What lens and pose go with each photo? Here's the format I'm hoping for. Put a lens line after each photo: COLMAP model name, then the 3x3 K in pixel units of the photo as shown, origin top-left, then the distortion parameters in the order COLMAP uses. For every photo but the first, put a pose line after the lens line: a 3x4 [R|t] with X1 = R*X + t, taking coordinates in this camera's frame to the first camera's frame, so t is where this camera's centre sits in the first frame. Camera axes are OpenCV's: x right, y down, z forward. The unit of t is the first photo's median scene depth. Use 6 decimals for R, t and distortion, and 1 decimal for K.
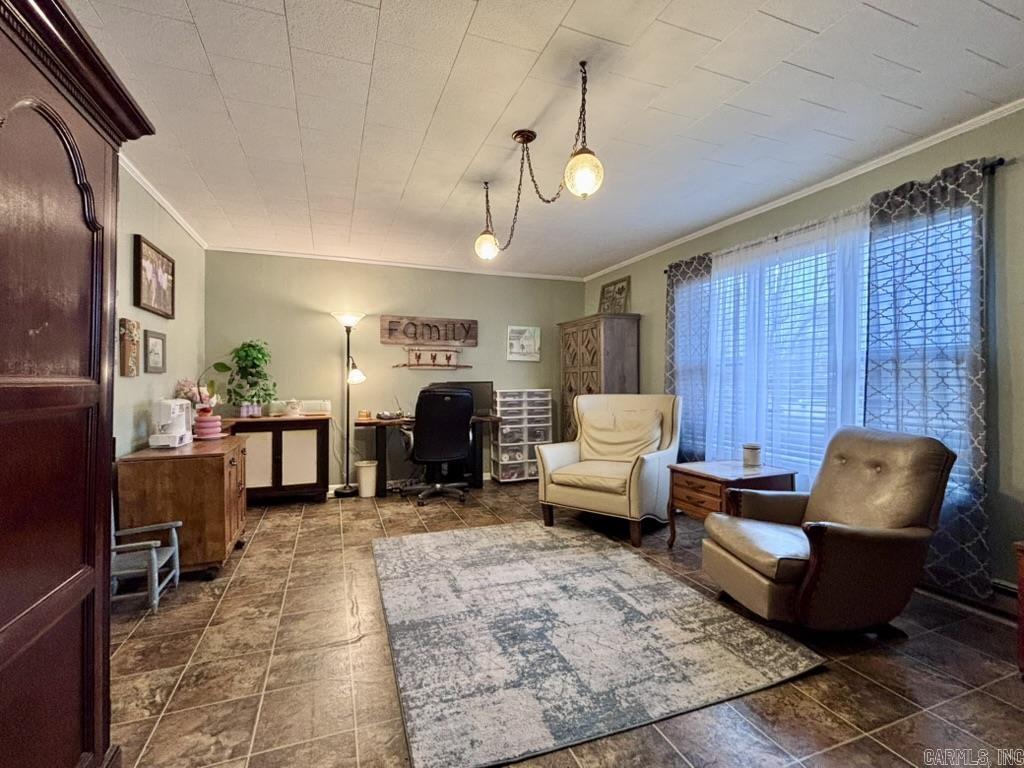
lens RADIAL K [[466.9, 0, 512.0], [0, 466.9, 384.0], [0, 0, 1]] dist [0.001568, 0.000058]
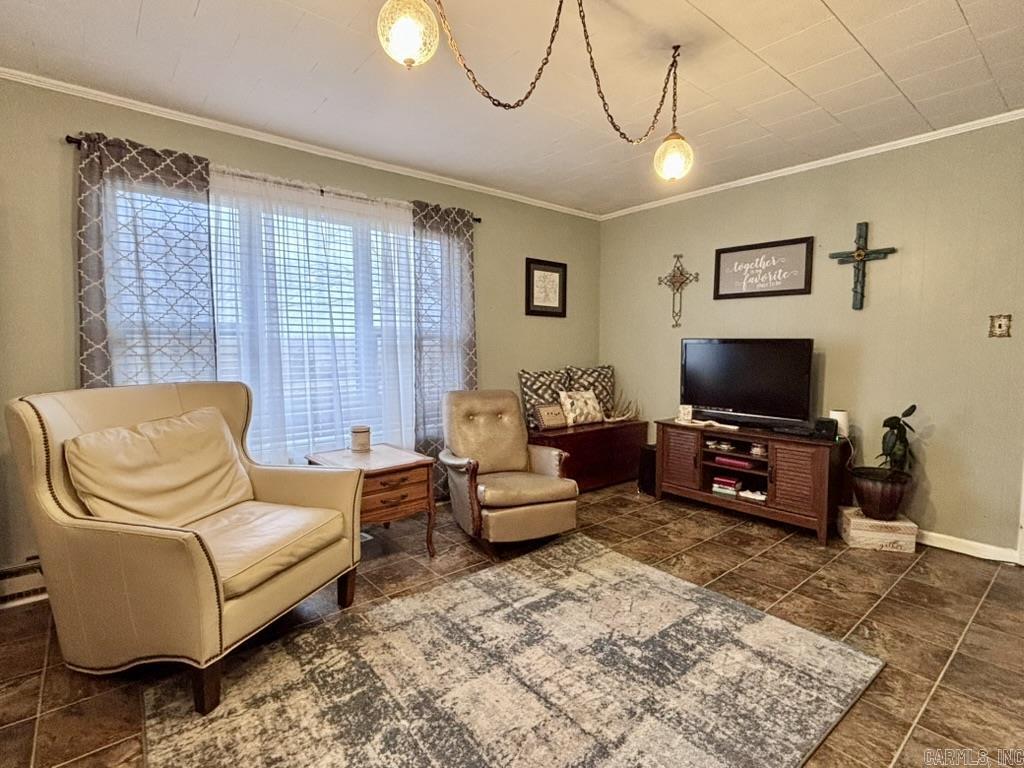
lens RADIAL K [[511.1, 0, 512.6], [0, 511.1, 377.4], [0, 0, 1]] dist [0.003680, 0.000466]
pose [[-0.321085, -0.062651, 0.944976, -0.656514], [0.005830, 0.997660, 0.068124, -0.039954], [-0.947032, 0.027383, -0.319968, 1.342788]]
